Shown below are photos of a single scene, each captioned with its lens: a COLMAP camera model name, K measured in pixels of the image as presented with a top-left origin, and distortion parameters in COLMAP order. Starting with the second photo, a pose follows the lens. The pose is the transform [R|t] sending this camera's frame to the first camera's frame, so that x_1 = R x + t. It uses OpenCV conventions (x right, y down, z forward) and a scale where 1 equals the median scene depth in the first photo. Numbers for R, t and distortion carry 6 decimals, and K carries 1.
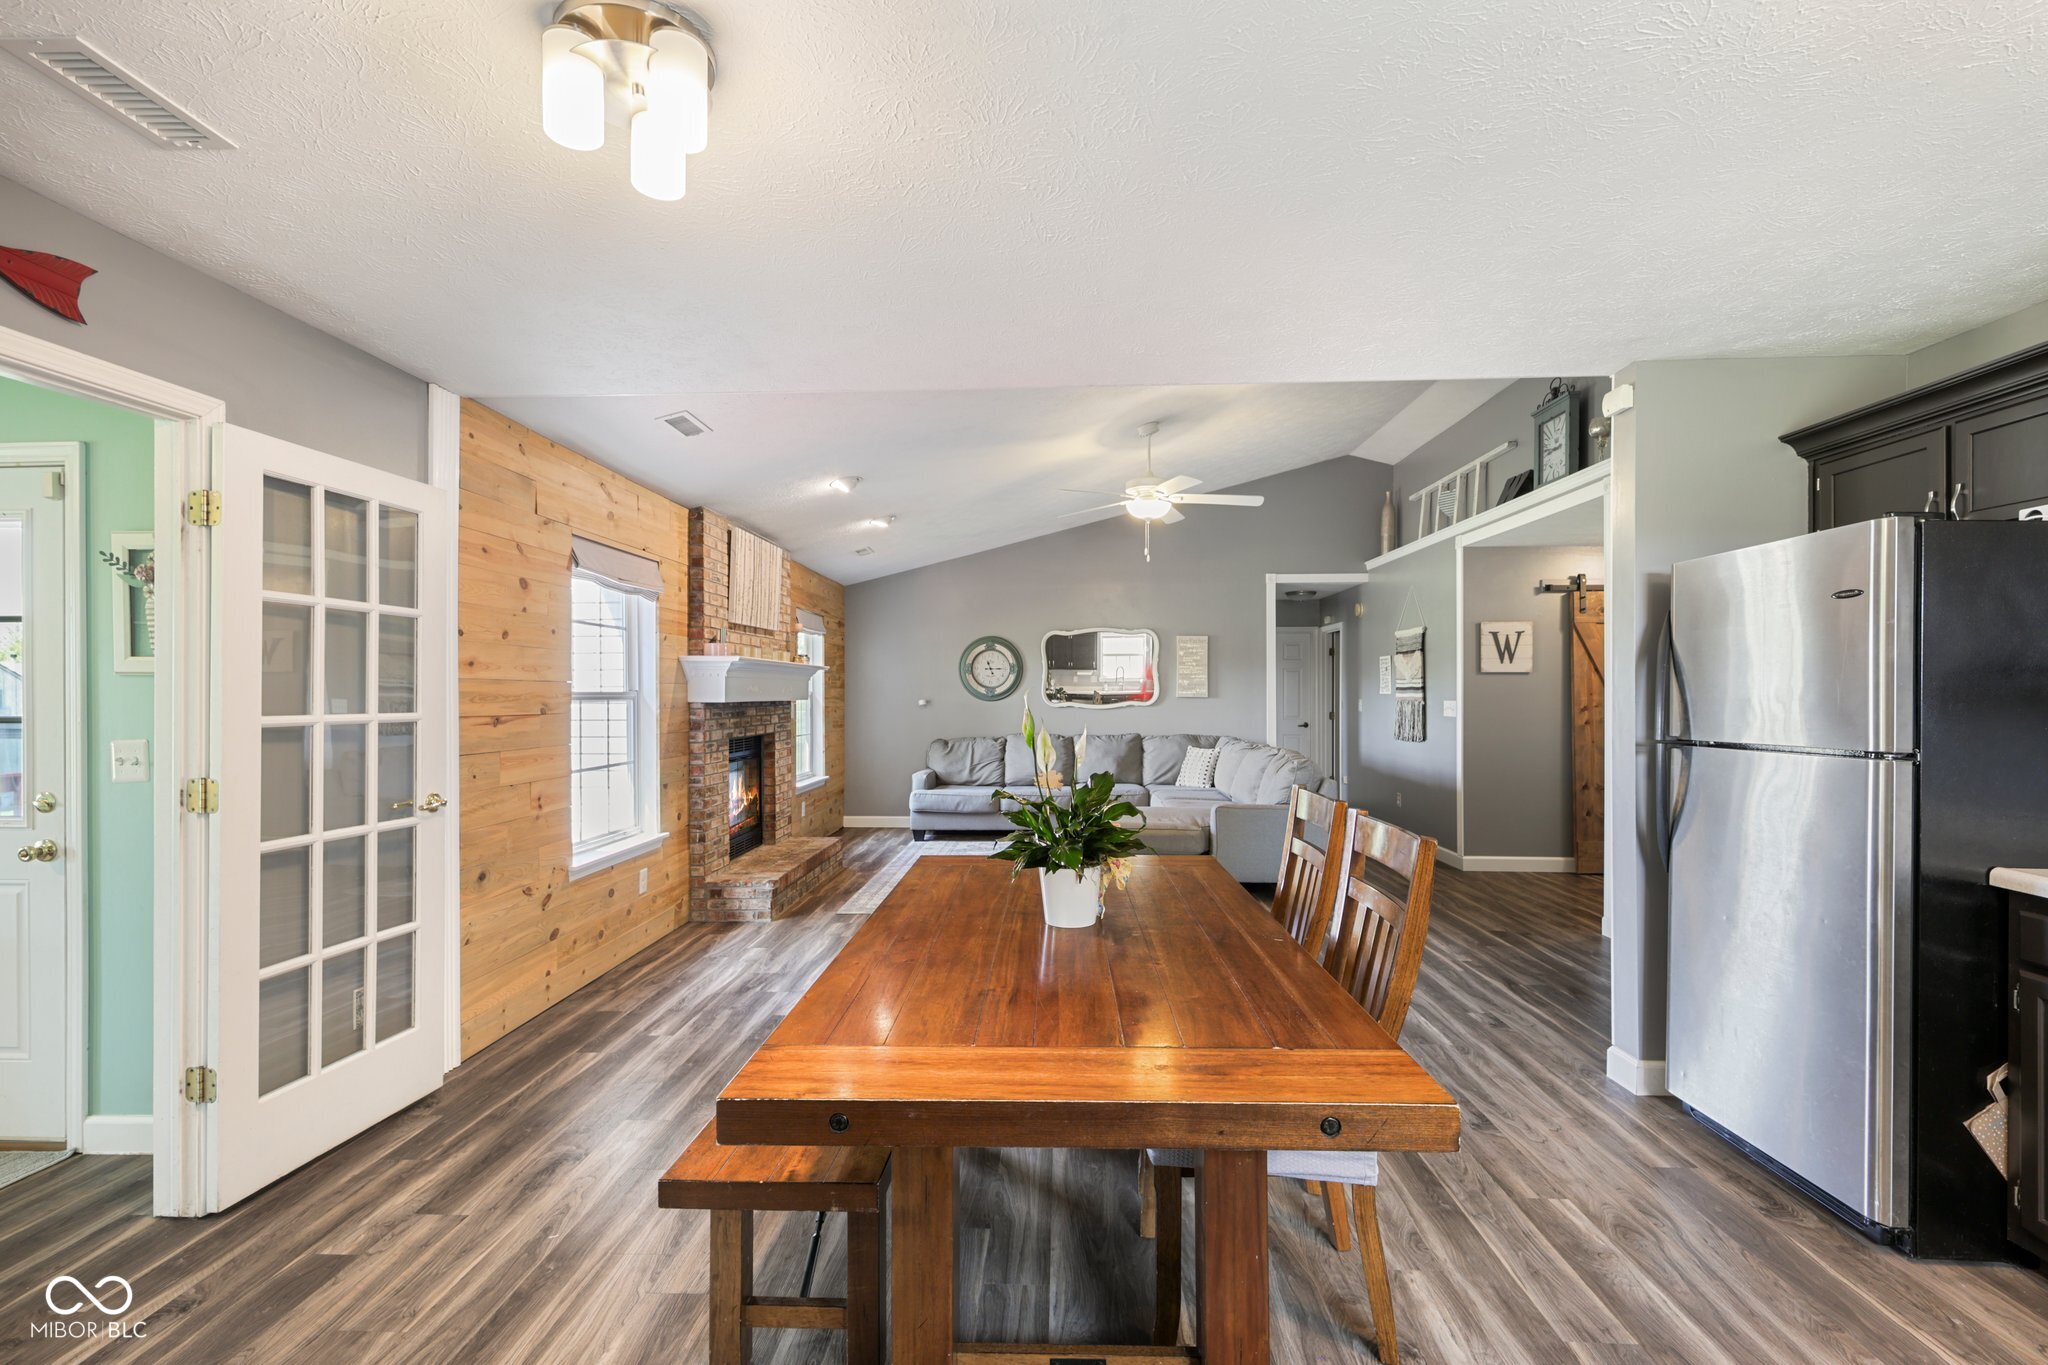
lens RADIAL K [[902.4, 0, 1020.7], [0, 902.4, 702.2], [0, 0, 1]] dist [0.007971, 0.000206]
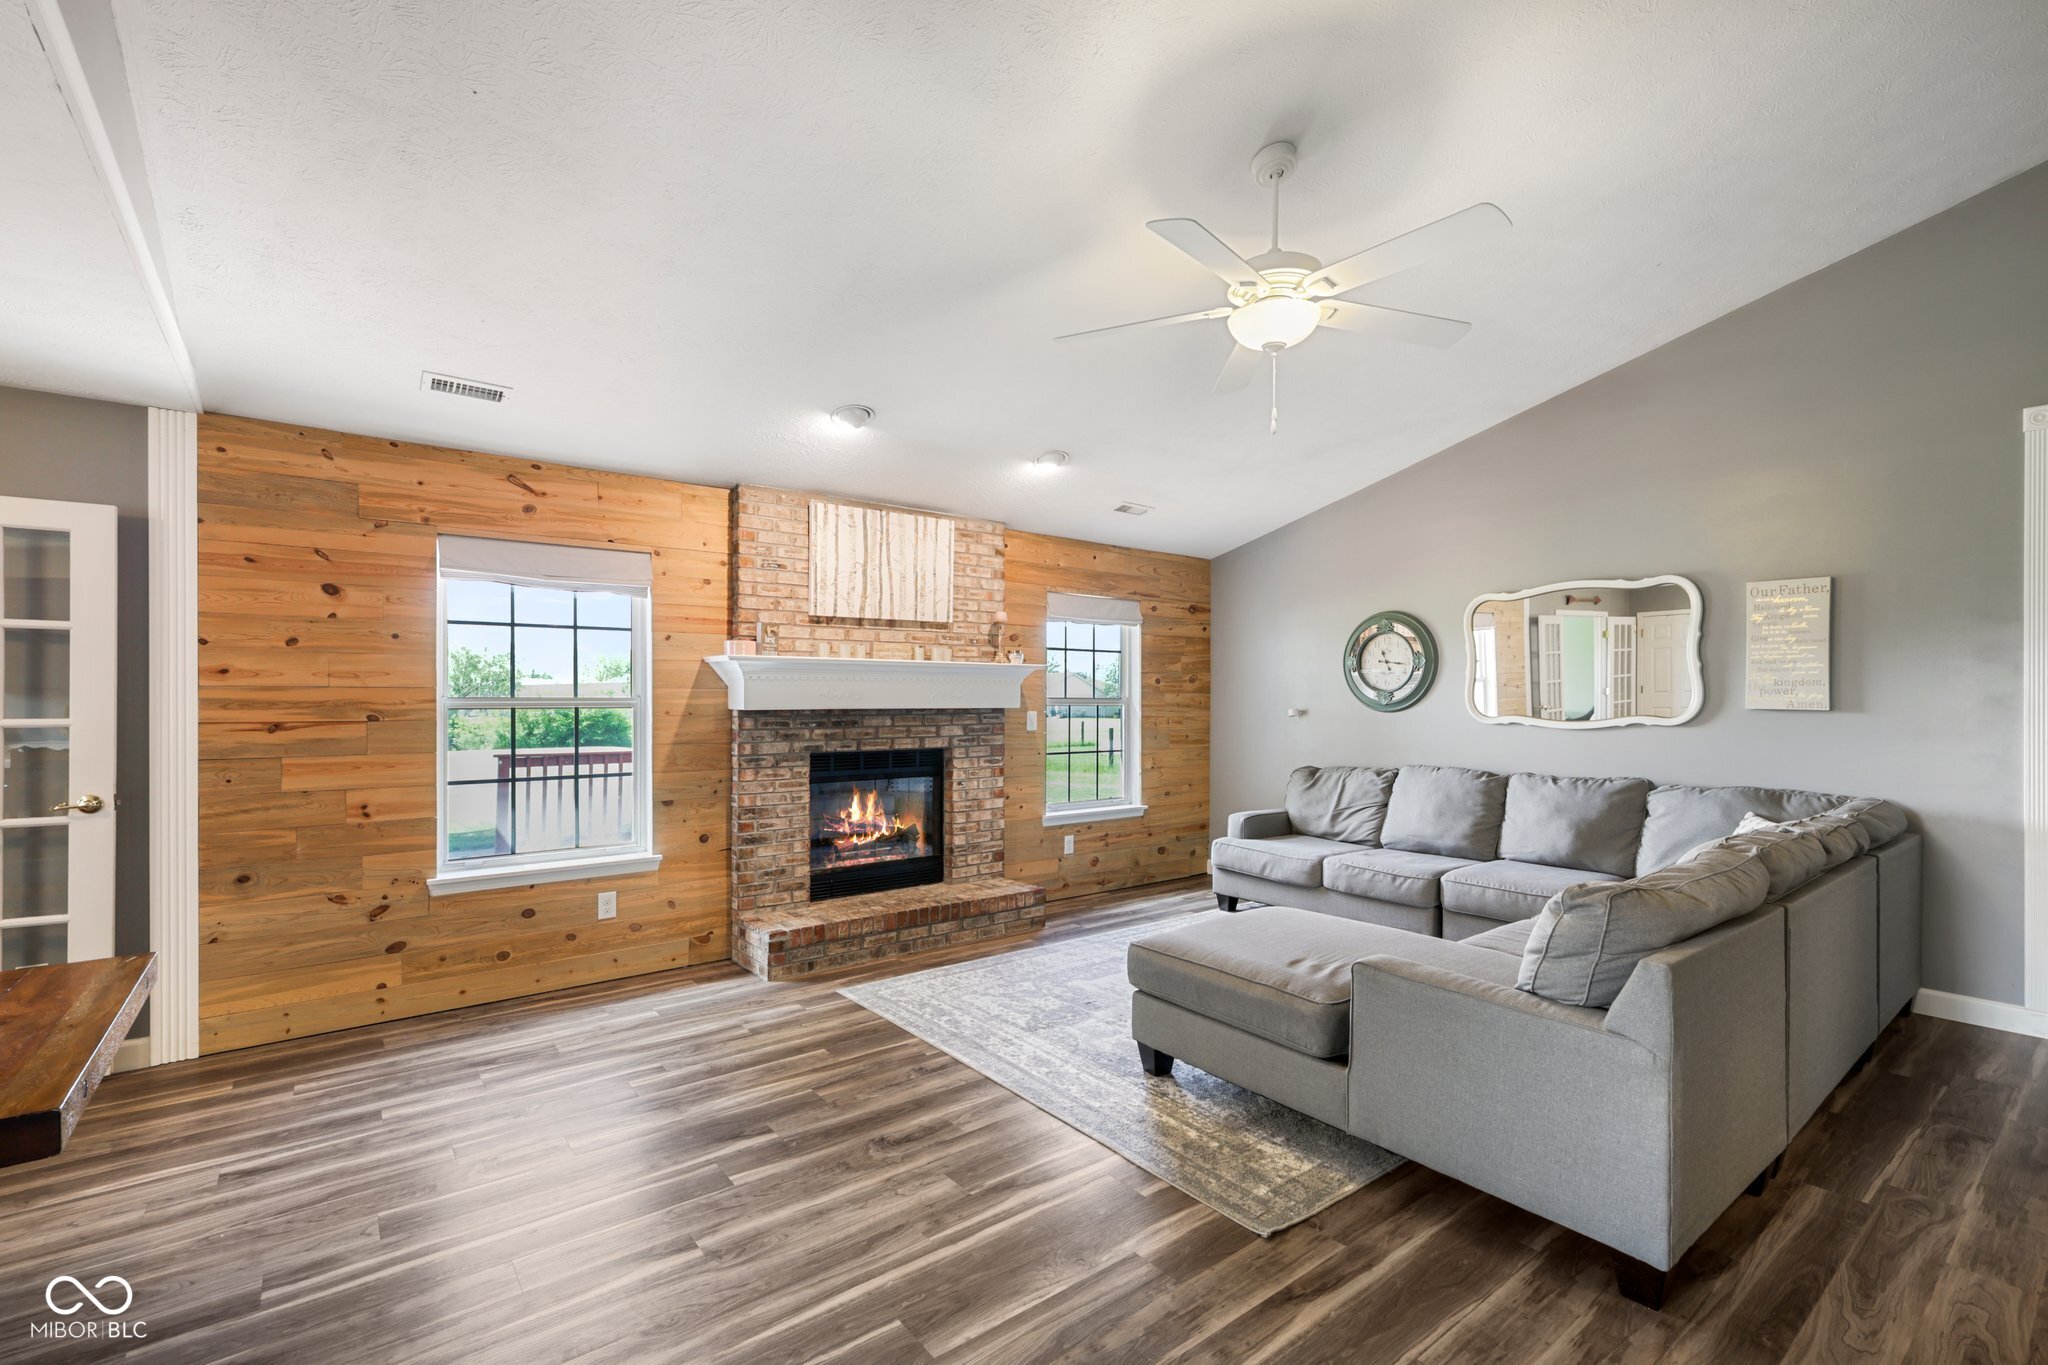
lens RADIAL K [[902.4, 0, 1020.7], [0, 902.4, 702.2], [0, 0, 1]] dist [0.007971, 0.000206]
pose [[0.648078, 0.005667, -0.761553, 0.524161], [-0.009175, 0.999958, -0.000367, -0.010314], [0.761519, 0.007225, 0.648103, 0.695962]]
